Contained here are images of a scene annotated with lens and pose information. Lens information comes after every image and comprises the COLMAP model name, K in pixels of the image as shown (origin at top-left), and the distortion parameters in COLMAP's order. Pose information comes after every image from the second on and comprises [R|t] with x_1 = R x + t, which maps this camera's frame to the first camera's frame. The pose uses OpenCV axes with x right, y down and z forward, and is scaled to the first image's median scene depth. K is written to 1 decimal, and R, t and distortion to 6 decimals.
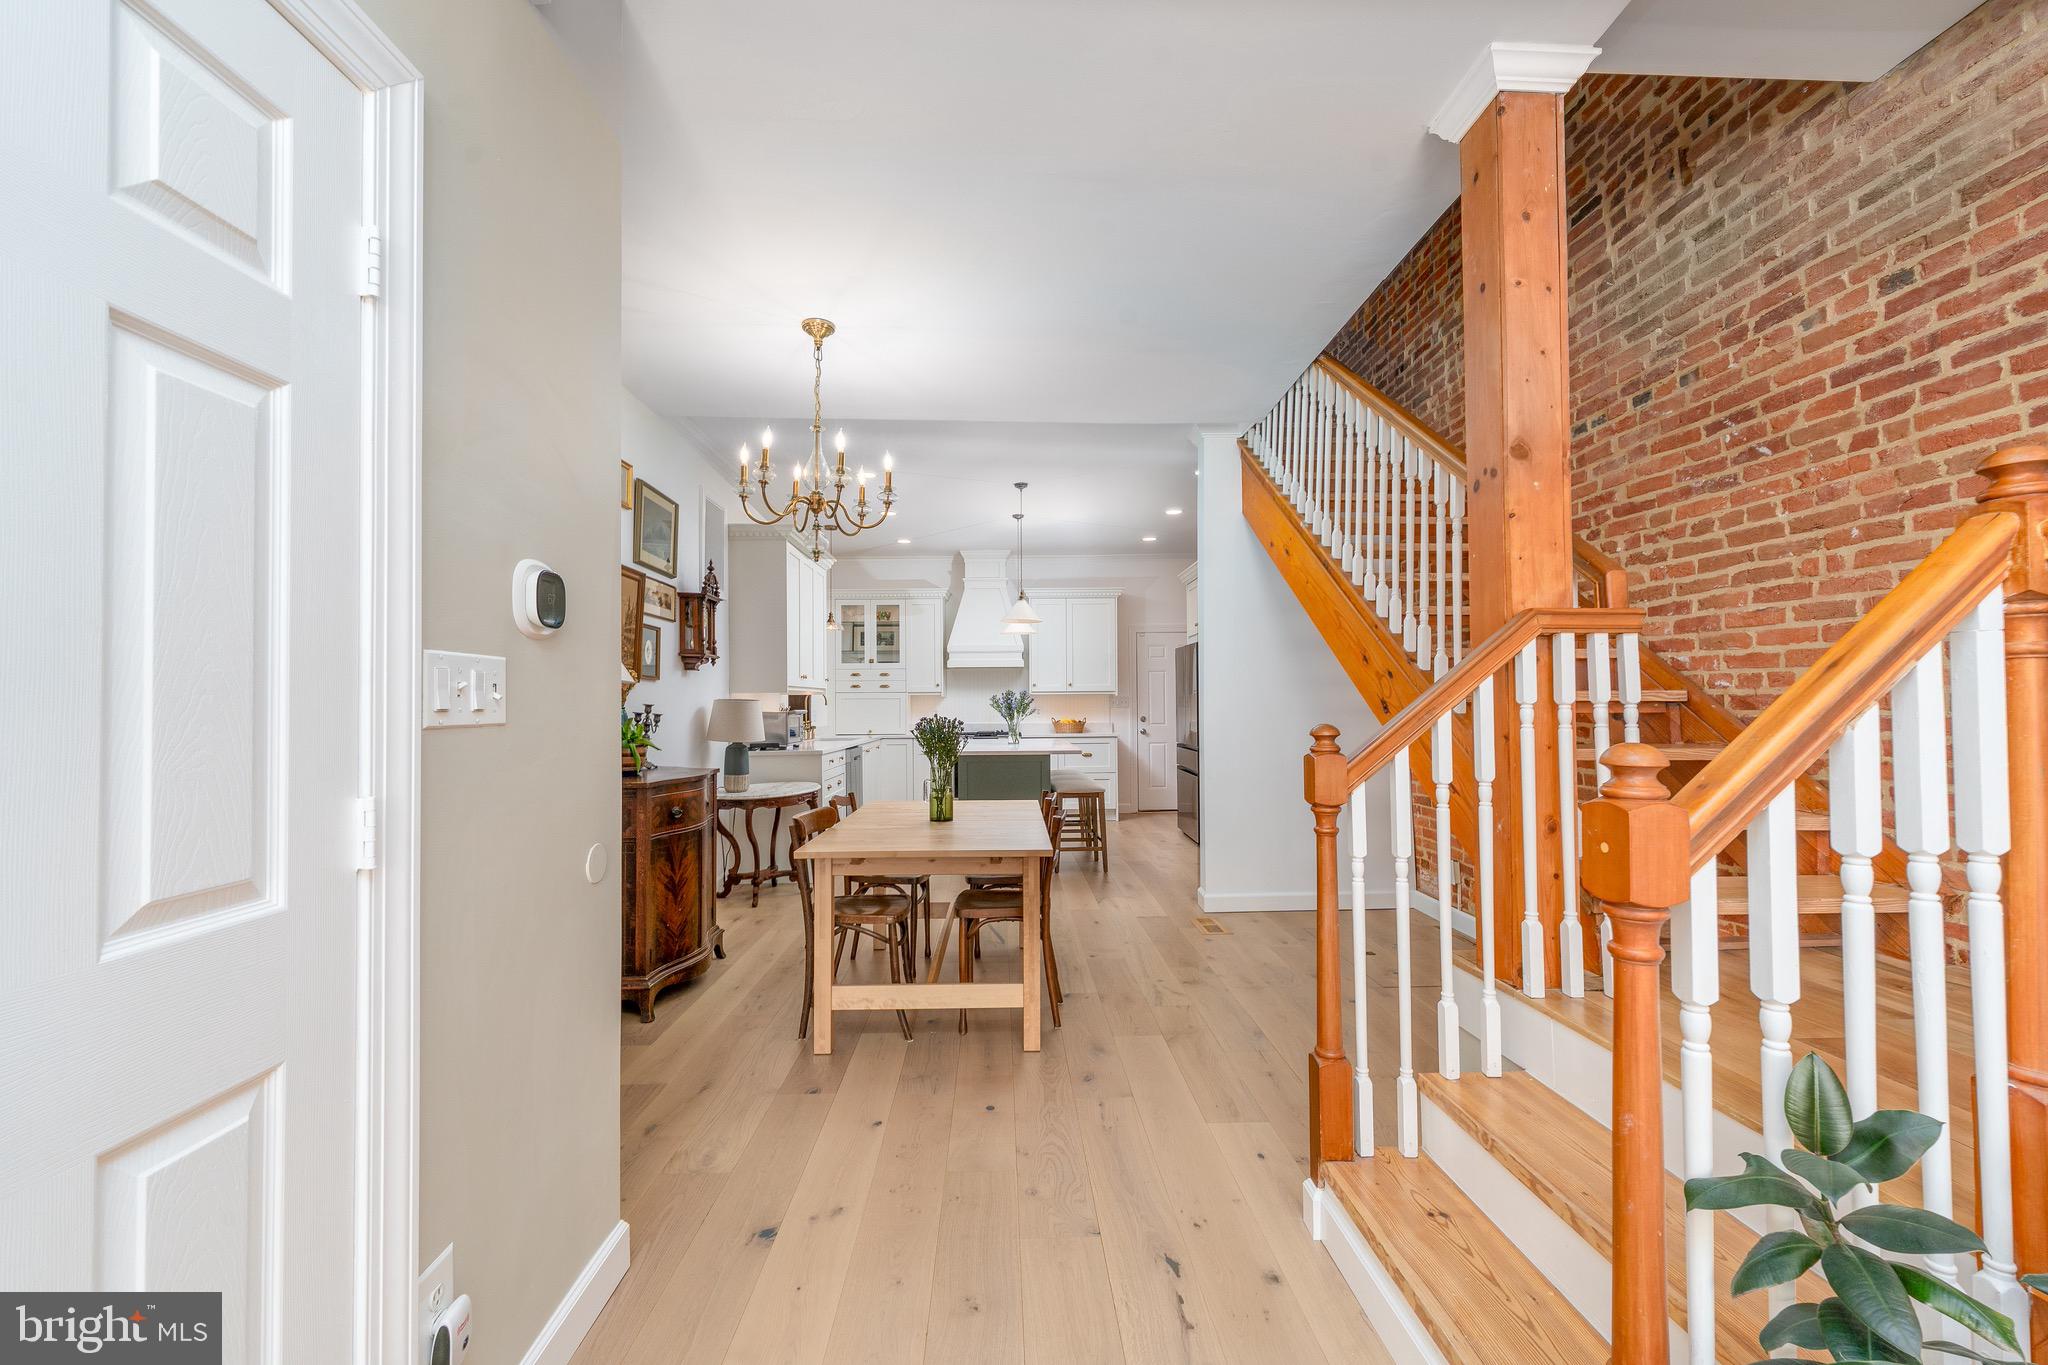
lens RADIAL K [[824.5, 0, 1004.5], [0, 824.5, 685.3], [0, 0, 1]] dist [-0.001054, -0.000420]
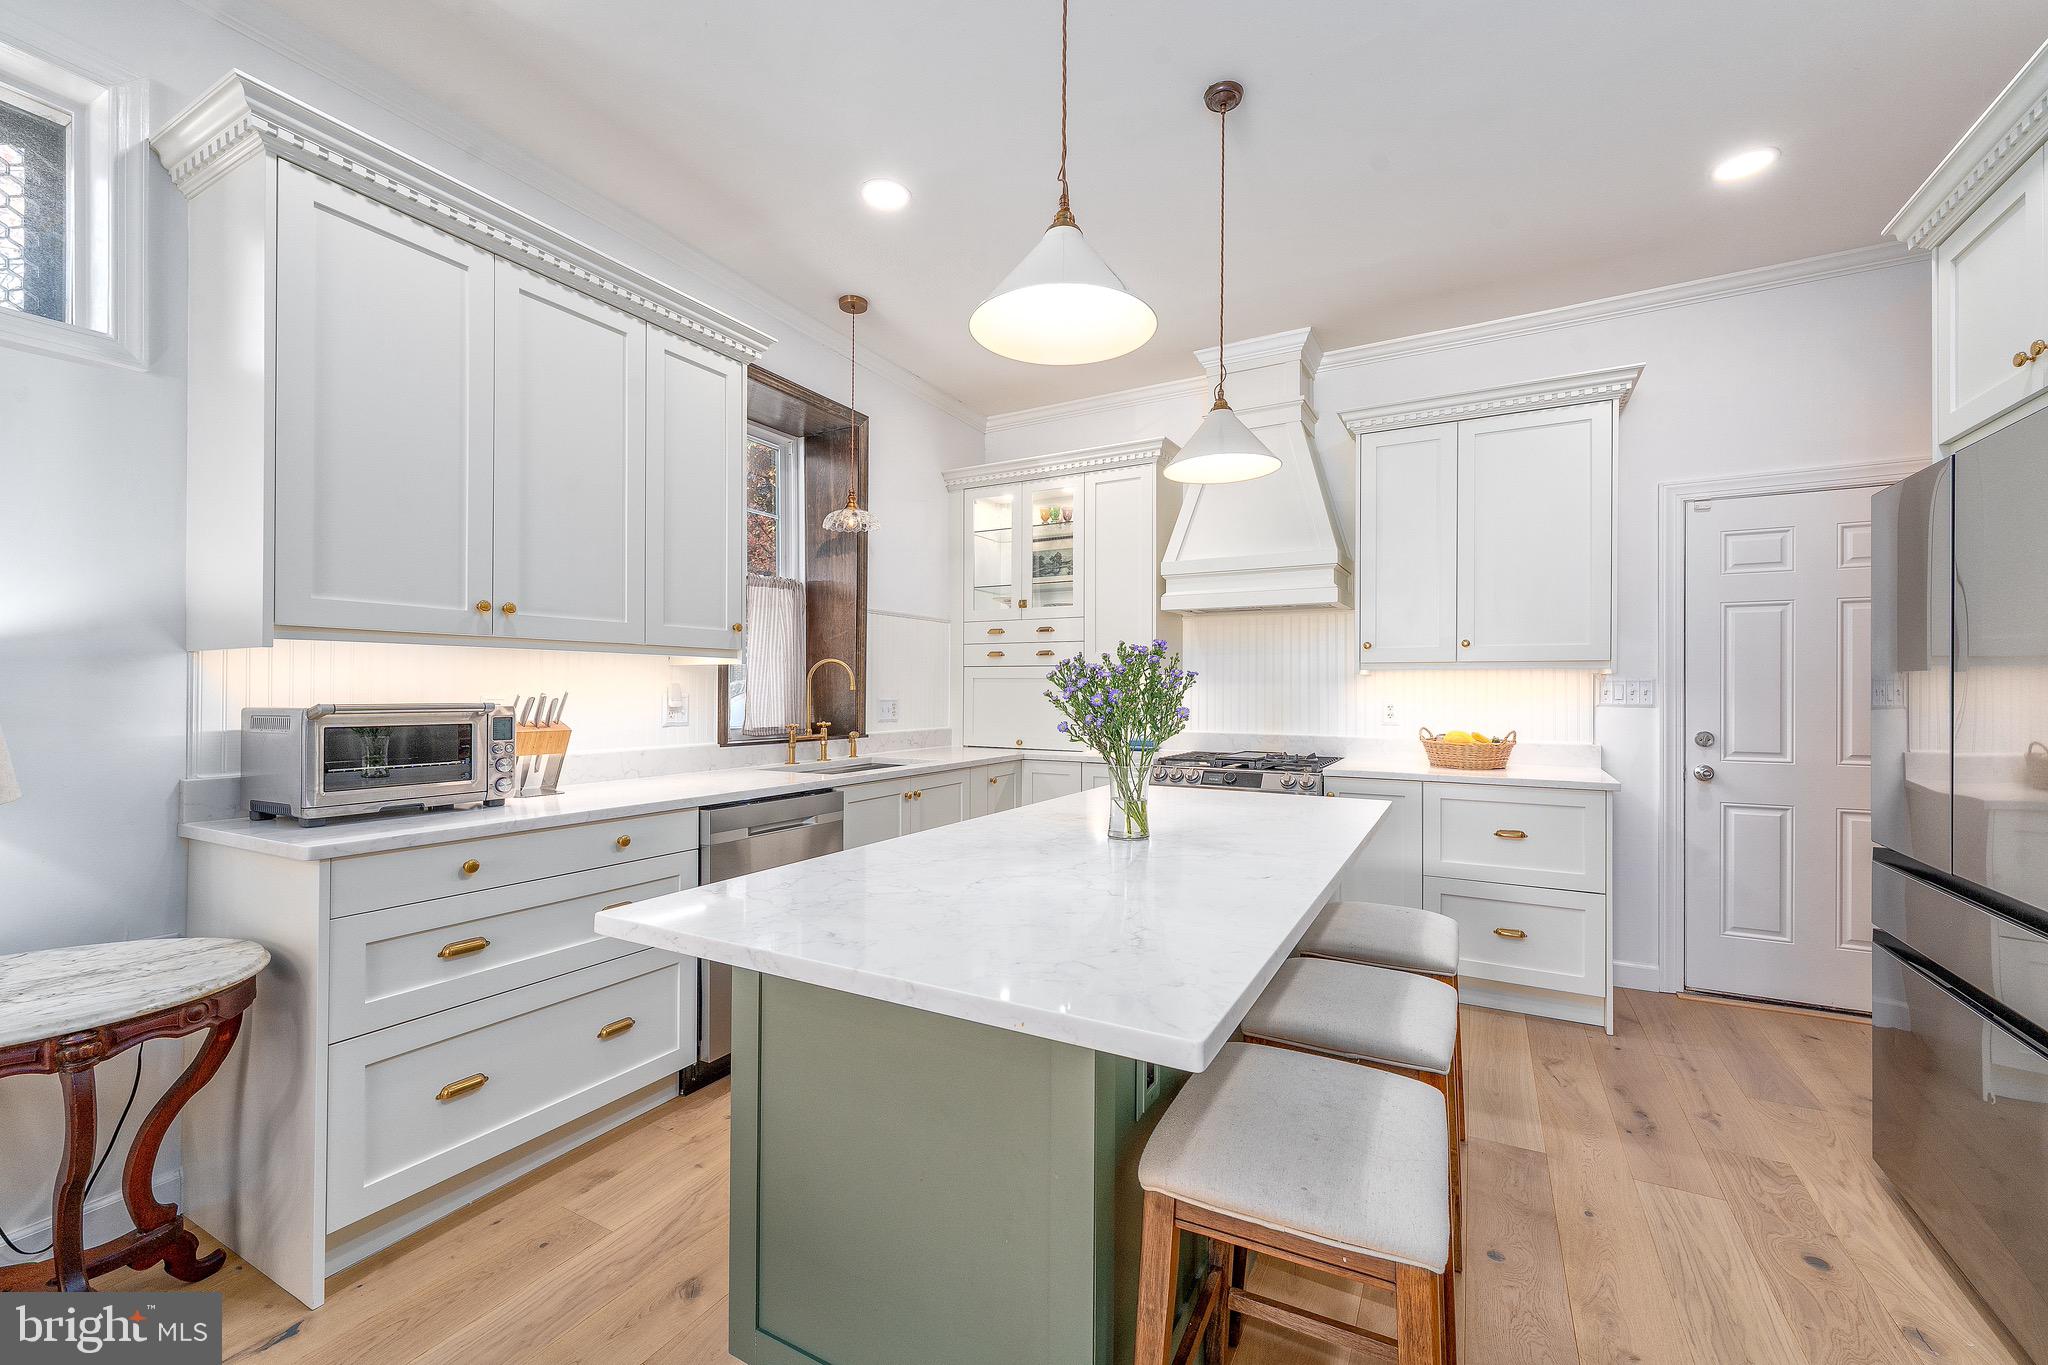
lens RADIAL K [[824.5, 0, 1025.7], [0, 824.5, 685.4], [0, 0, 1]] dist [-0.001054, -0.000420]
pose [[0.876188, 0.009964, -0.481867, 0.111177], [-0.000434, 0.999802, 0.019885, 0.014566], [0.481970, -0.017214, 0.876019, 0.737137]]
